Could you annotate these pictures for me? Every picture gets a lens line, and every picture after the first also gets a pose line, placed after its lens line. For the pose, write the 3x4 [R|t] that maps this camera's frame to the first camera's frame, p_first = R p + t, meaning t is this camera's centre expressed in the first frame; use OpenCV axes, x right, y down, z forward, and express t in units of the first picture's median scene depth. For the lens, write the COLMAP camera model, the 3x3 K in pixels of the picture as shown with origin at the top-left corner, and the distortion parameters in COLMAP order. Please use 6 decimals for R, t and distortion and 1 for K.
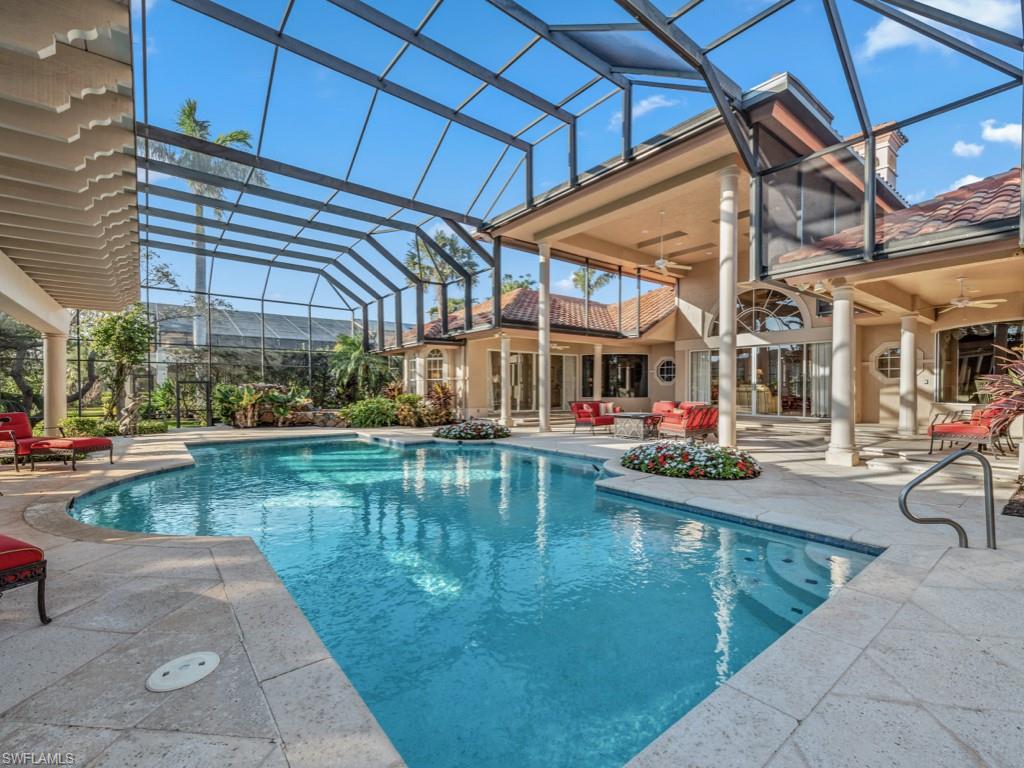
lens RADIAL K [[455.1, 0, 514.5], [0, 455.1, 389.7], [0, 0, 1]] dist [0.020158, -0.000351]
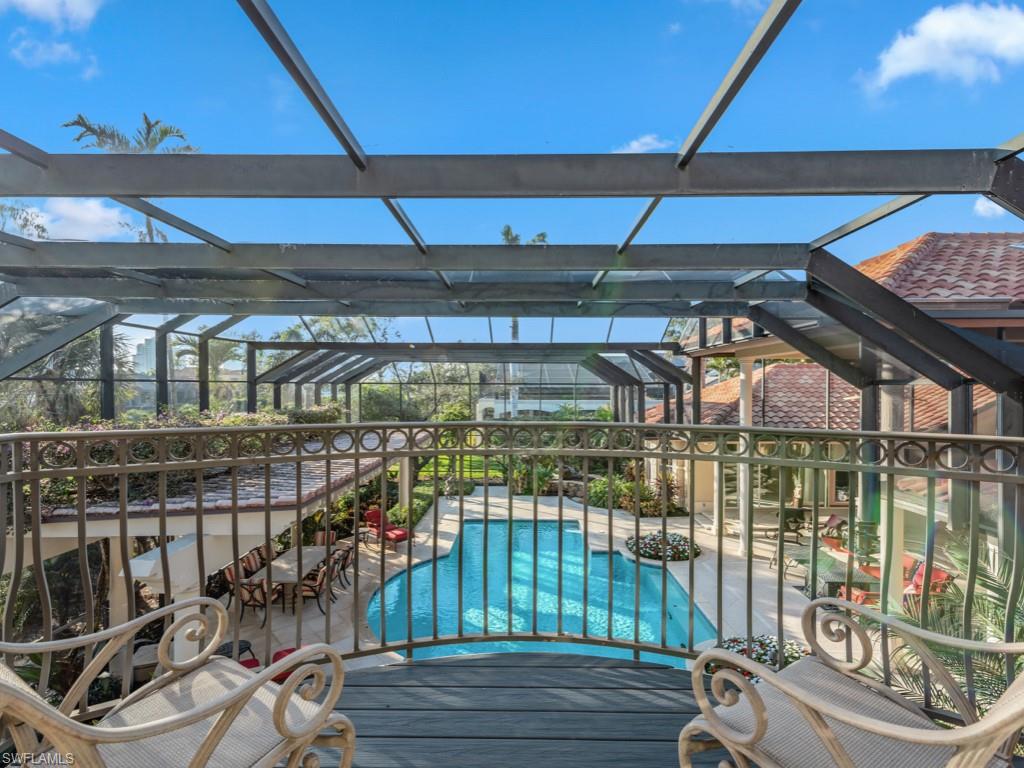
lens RADIAL K [[480.6, 0, 512.0], [0, 480.6, 384.0], [0, 0, 1]] dist [0.000664, 0.000030]
pose [[0.768333, -0.000229, -0.640050, 0.300453], [-0.004181, 0.999977, -0.005376, -0.232968], [0.640037, 0.006807, 0.768314, -0.088729]]
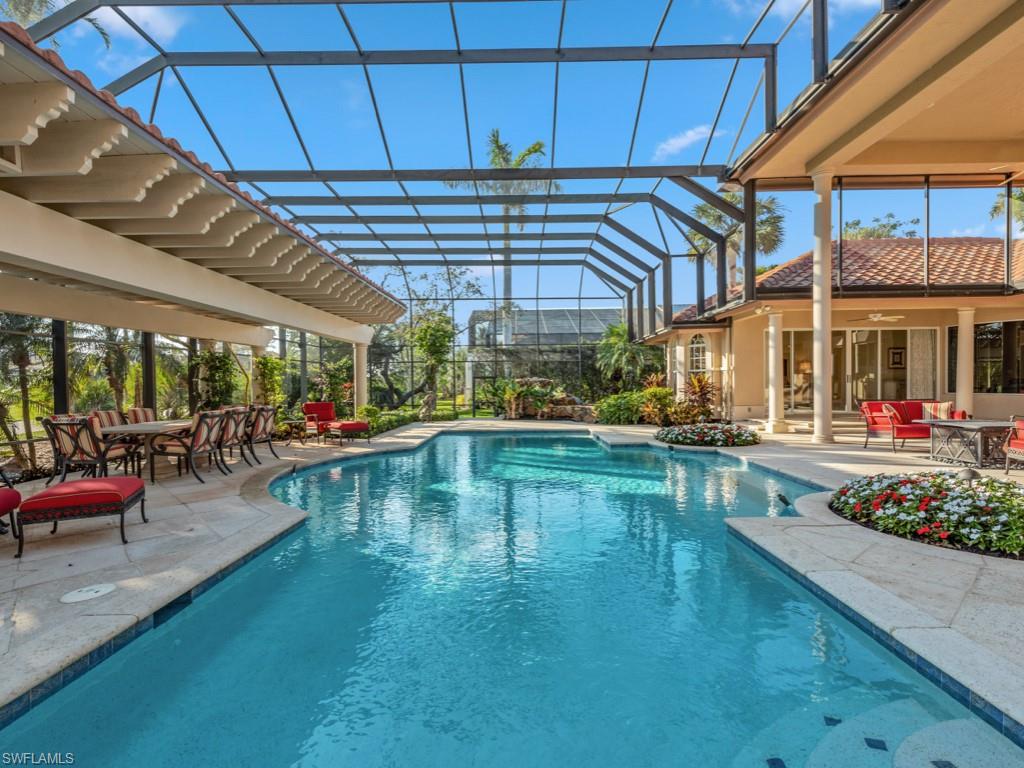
lens RADIAL K [[500.7, 0, 512.0], [0, 500.7, 384.0], [0, 0, 1]] dist [0.038942, -0.022994]
pose [[0.775656, -0.005200, -0.631135, 0.165521], [0.007196, 0.999974, 0.000604, -0.001079], [0.631115, -0.005010, 0.775673, 0.084664]]
